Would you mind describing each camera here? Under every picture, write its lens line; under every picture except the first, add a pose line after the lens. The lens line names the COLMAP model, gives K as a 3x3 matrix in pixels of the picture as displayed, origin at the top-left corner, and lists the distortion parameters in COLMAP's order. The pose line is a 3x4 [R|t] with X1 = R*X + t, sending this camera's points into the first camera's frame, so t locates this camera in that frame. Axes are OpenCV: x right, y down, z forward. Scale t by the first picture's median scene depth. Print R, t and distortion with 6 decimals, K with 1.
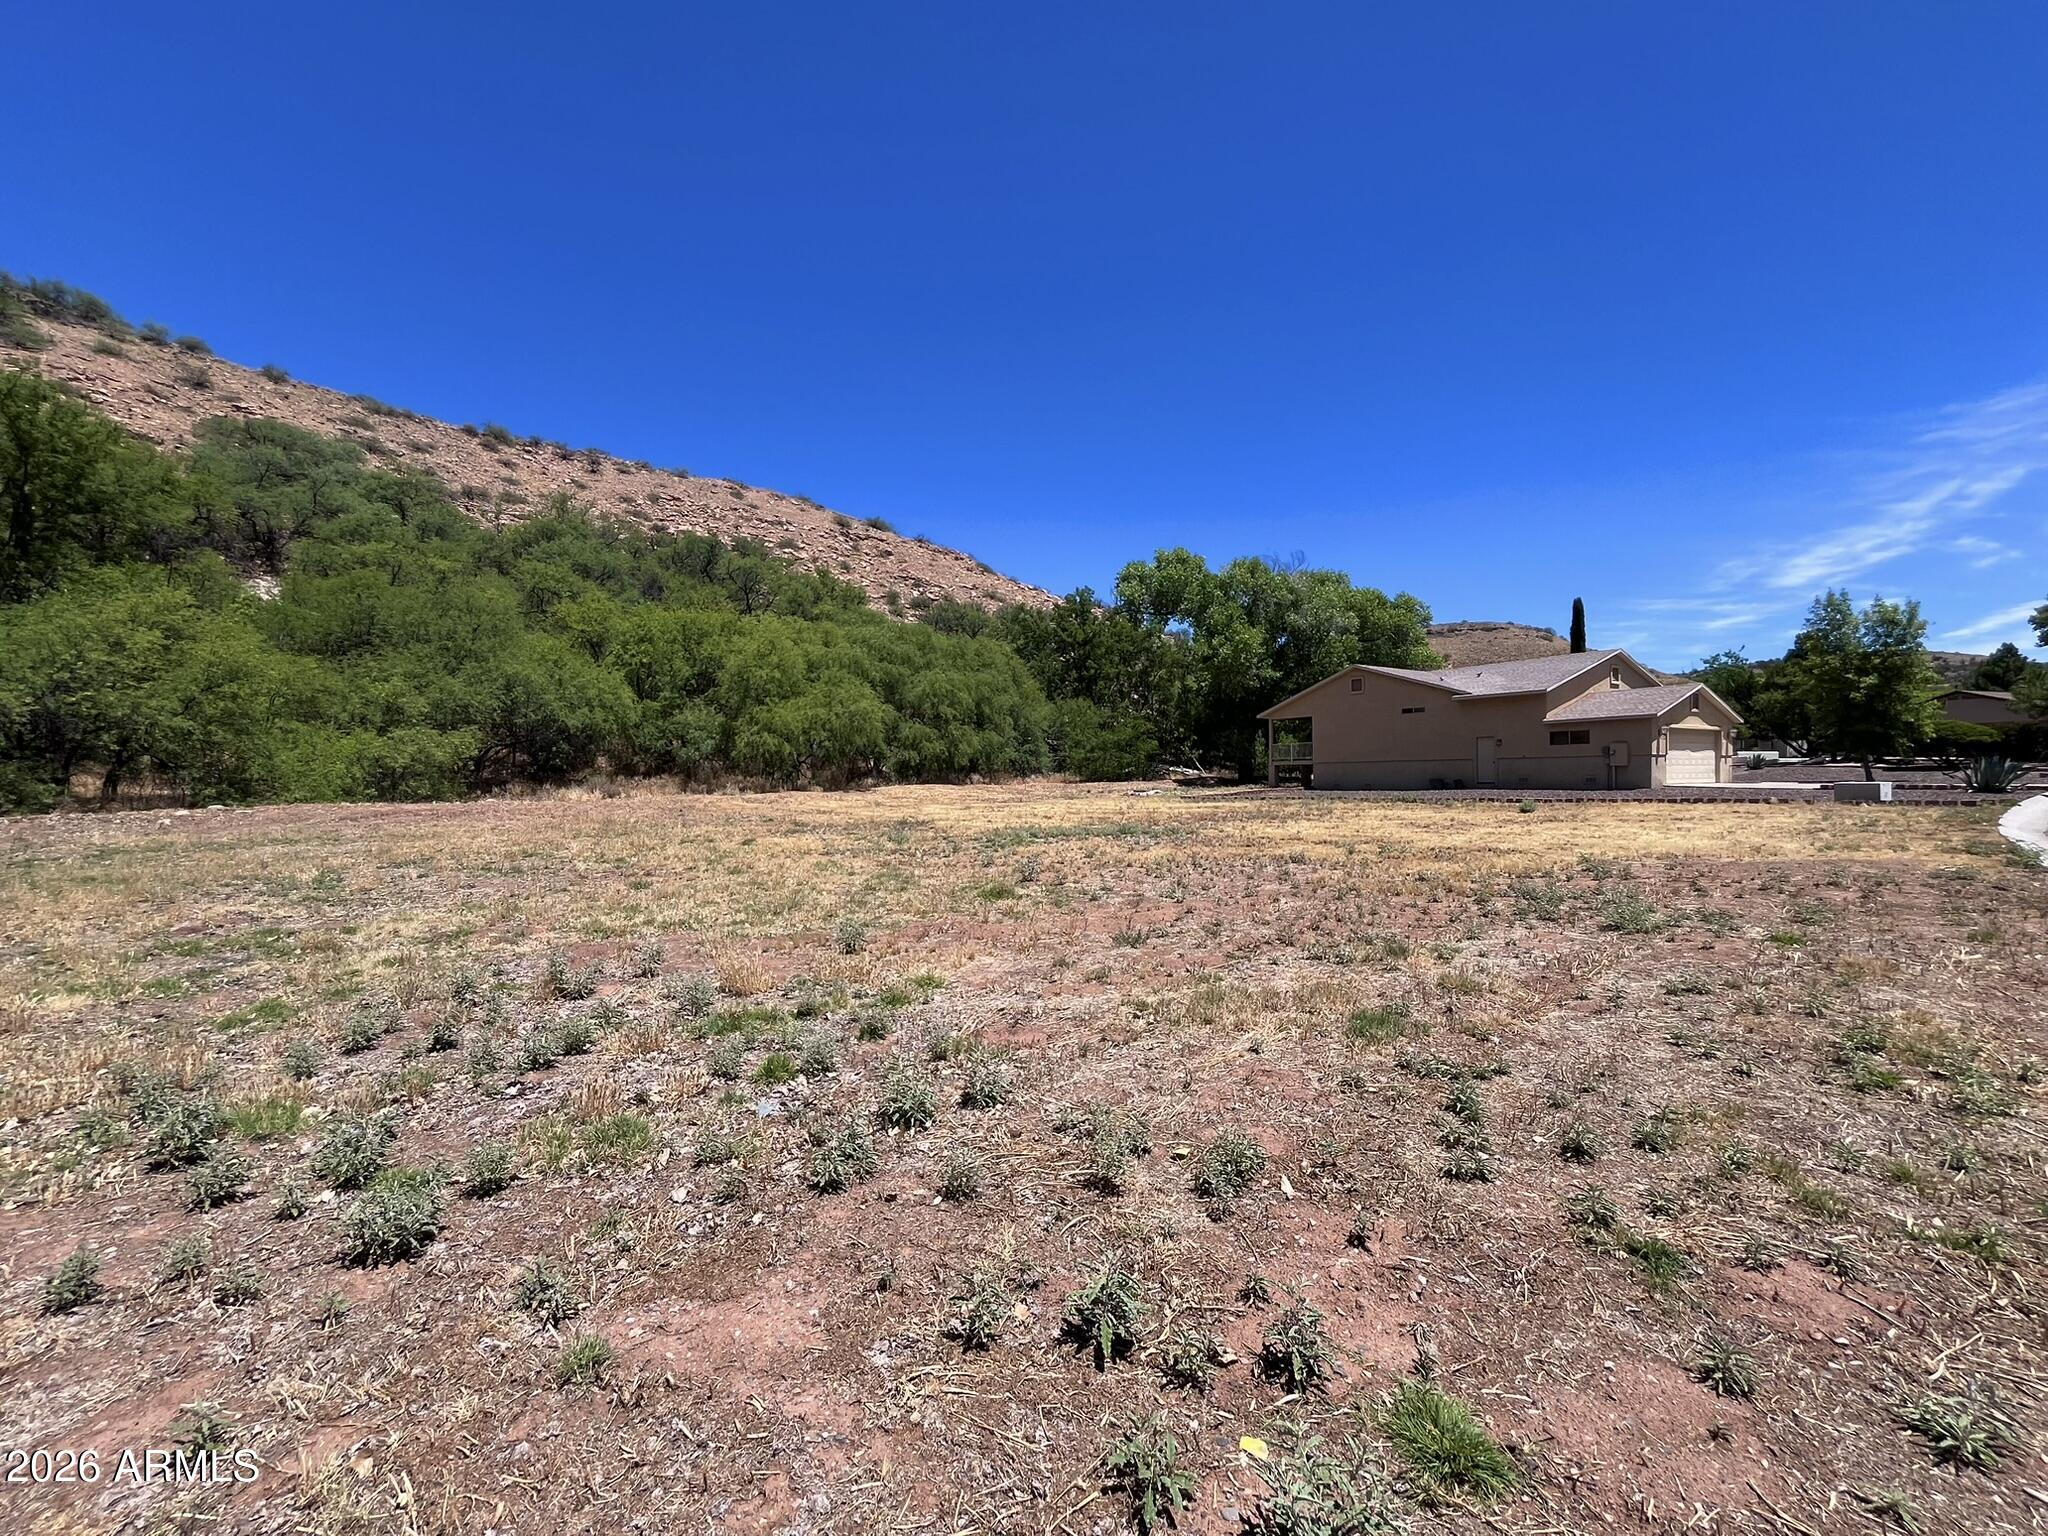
lens RADIAL K [[827.8, 0, 1014.1], [0, 827.8, 772.2], [0, 0, 1]] dist [-0.003191, -0.000087]
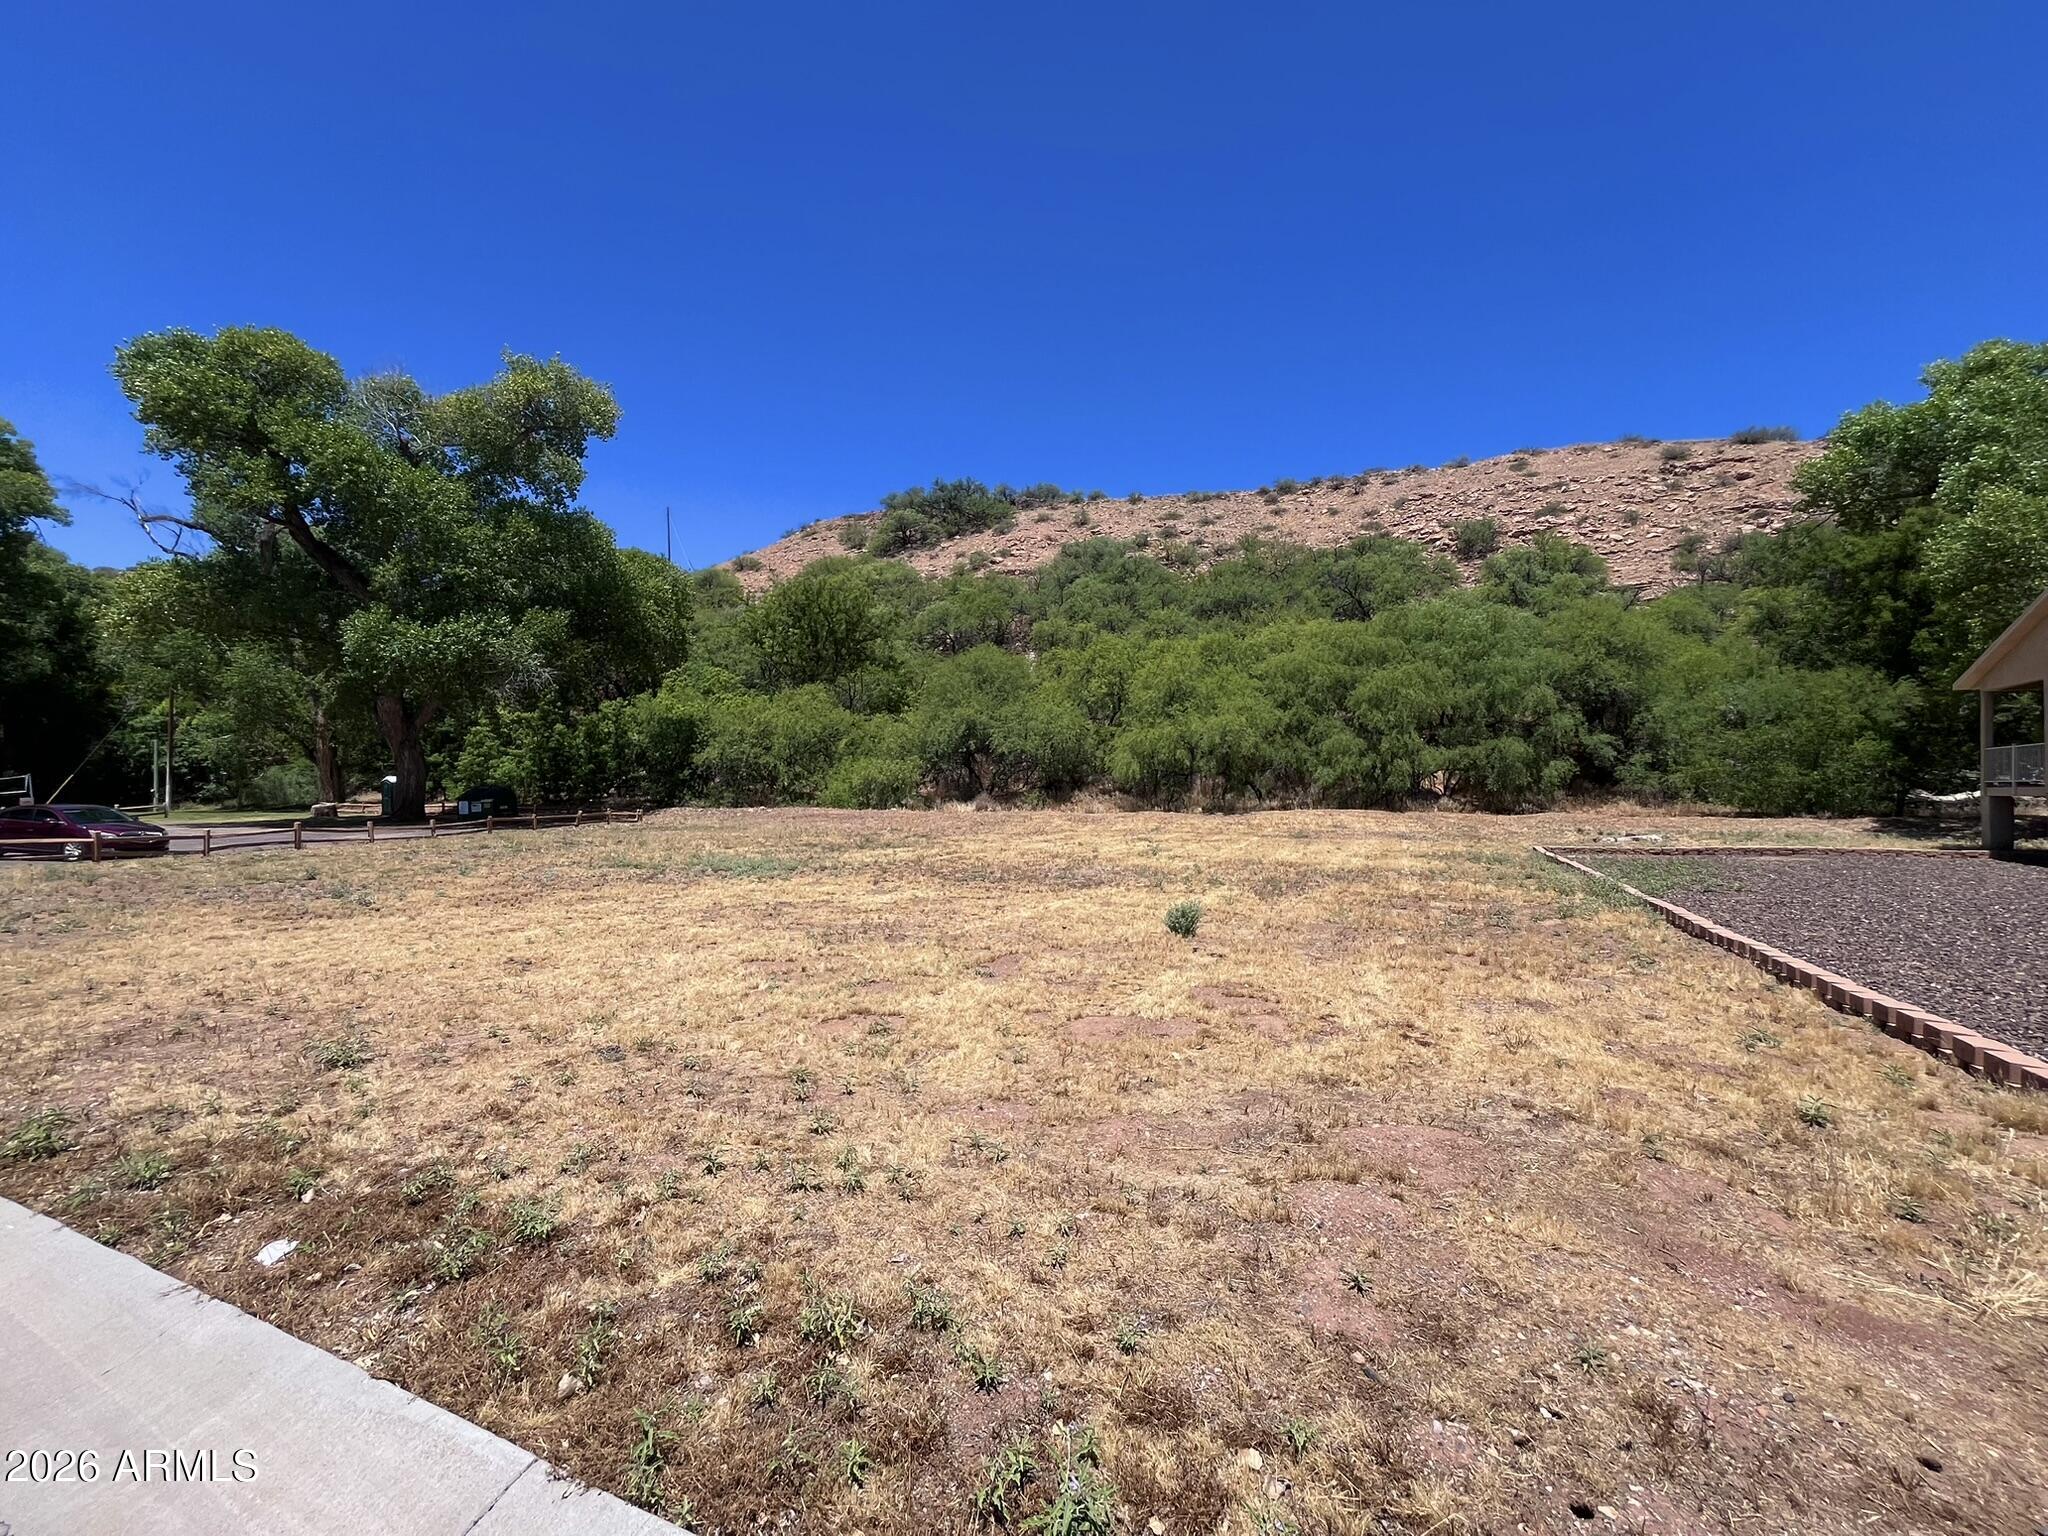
lens RADIAL K [[827.8, 0, 1023.6], [0, 827.8, 772.9], [0, 0, 1]] dist [-0.003191, -0.000087]
pose [[0.457328, -0.001219, -0.889297, 0.247524], [-0.007414, 0.999959, -0.005183, -0.007788], [0.889267, 0.008963, 0.457300, 0.185524]]
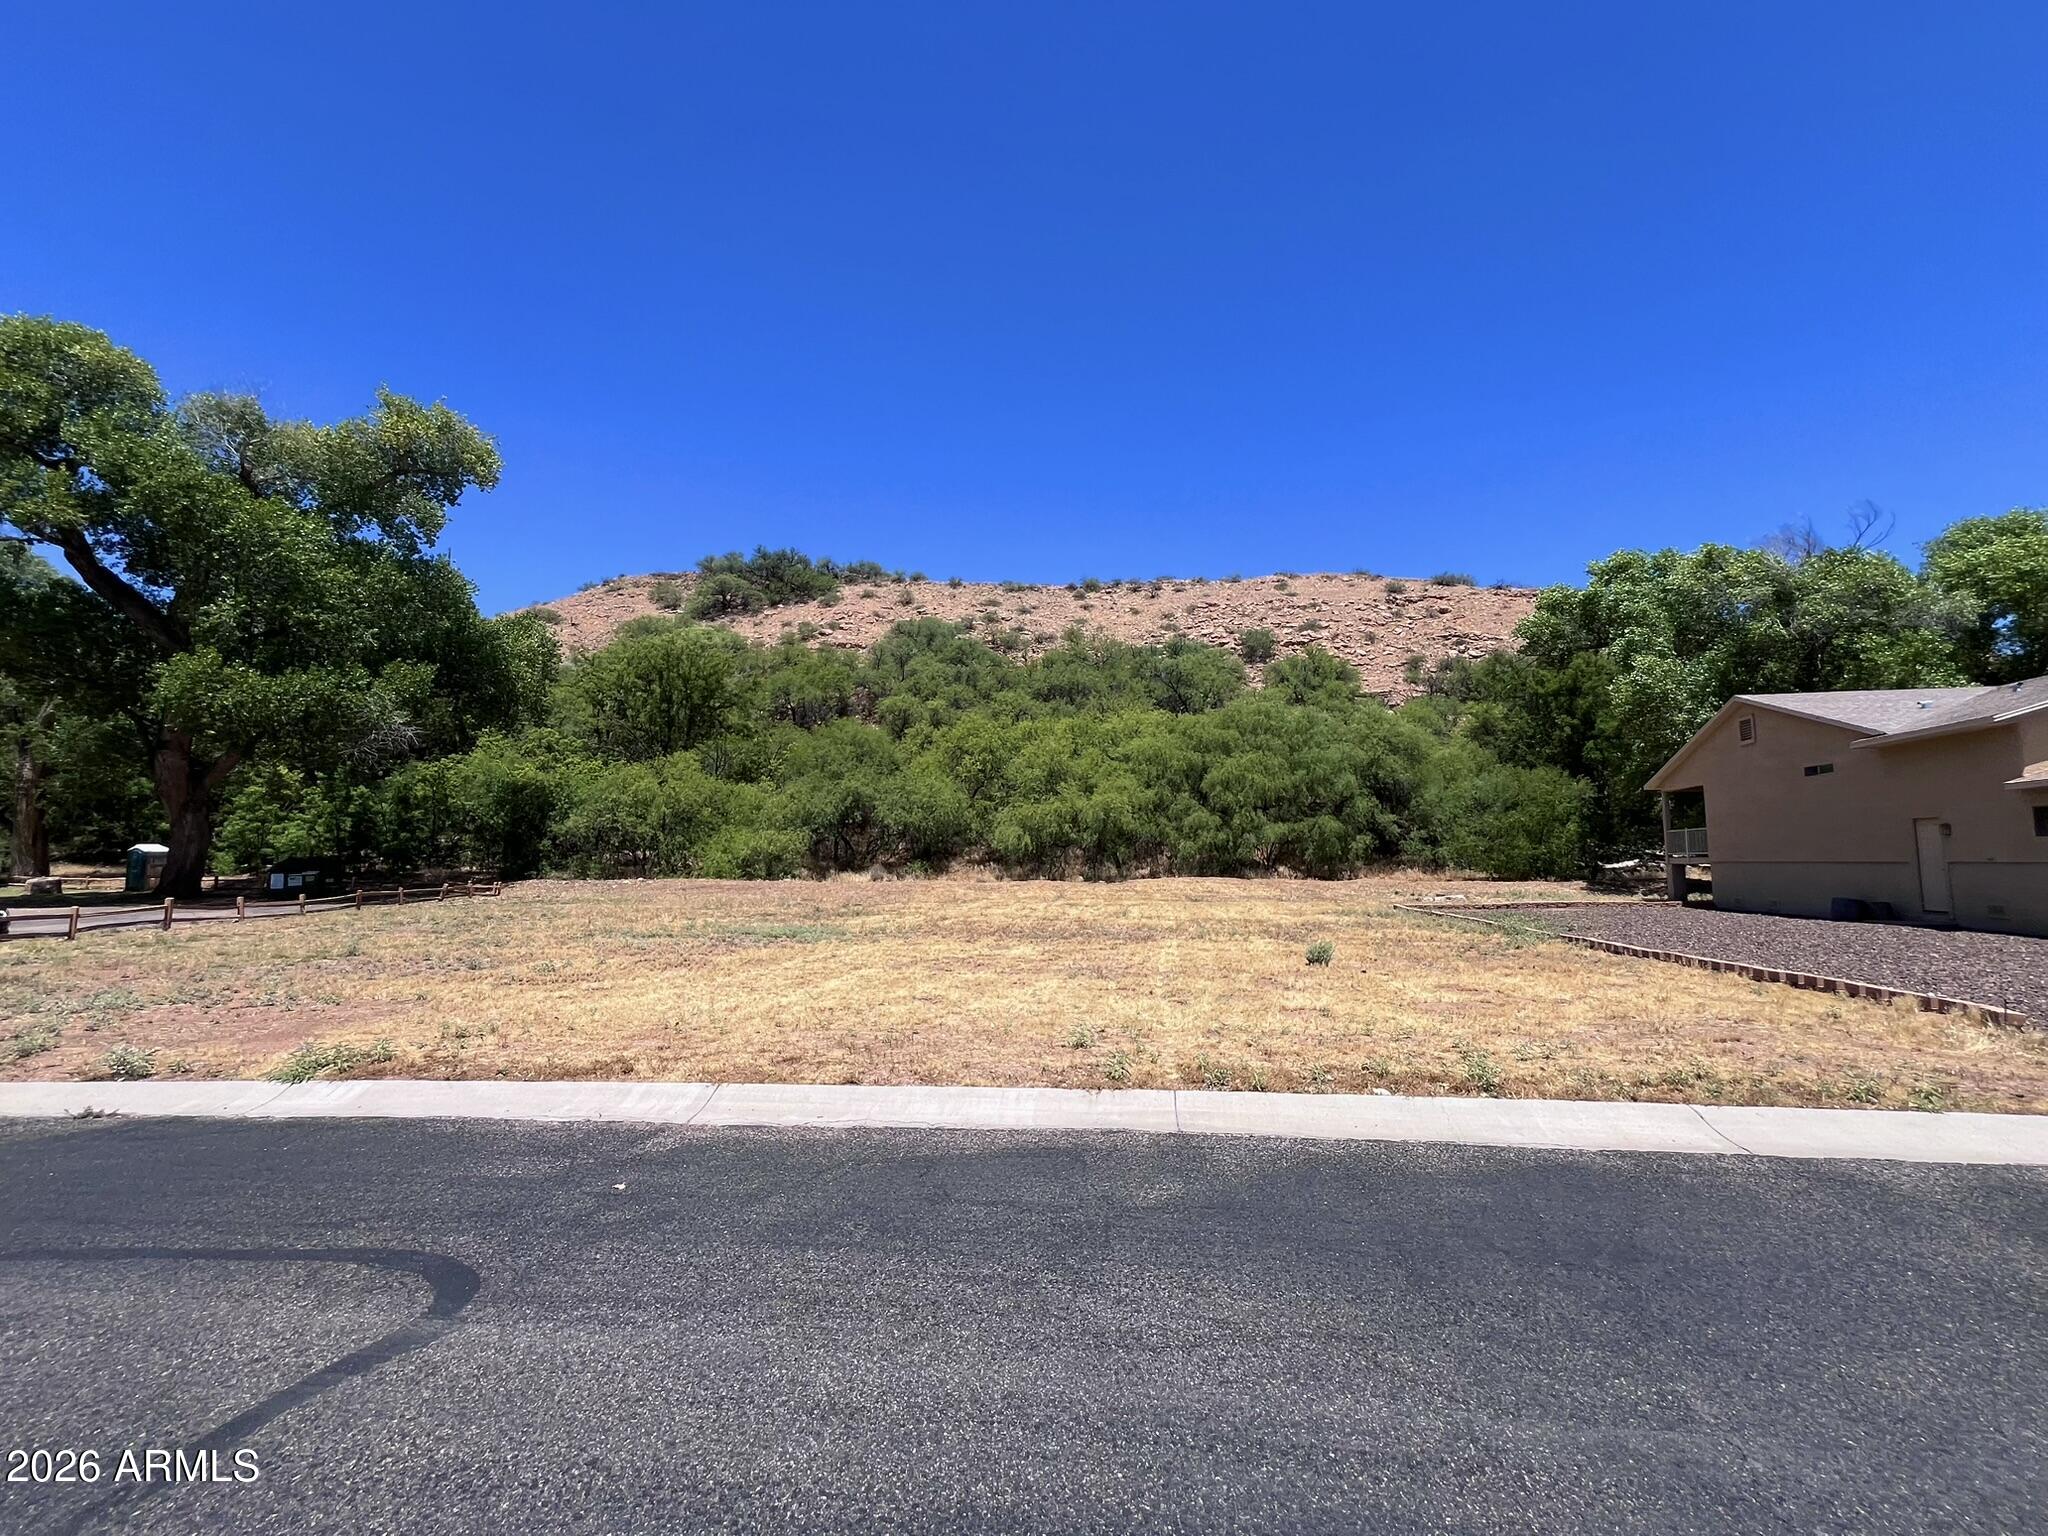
lens RADIAL K [[827.8, 0, 1023.1], [0, 827.8, 769.0], [0, 0, 1]] dist [-0.003191, -0.000087]
pose [[0.677430, -0.064345, -0.732768, 0.236084], [-0.010250, 0.995244, -0.096869, -0.007636], [0.735516, 0.073133, 0.673549, 0.109658]]
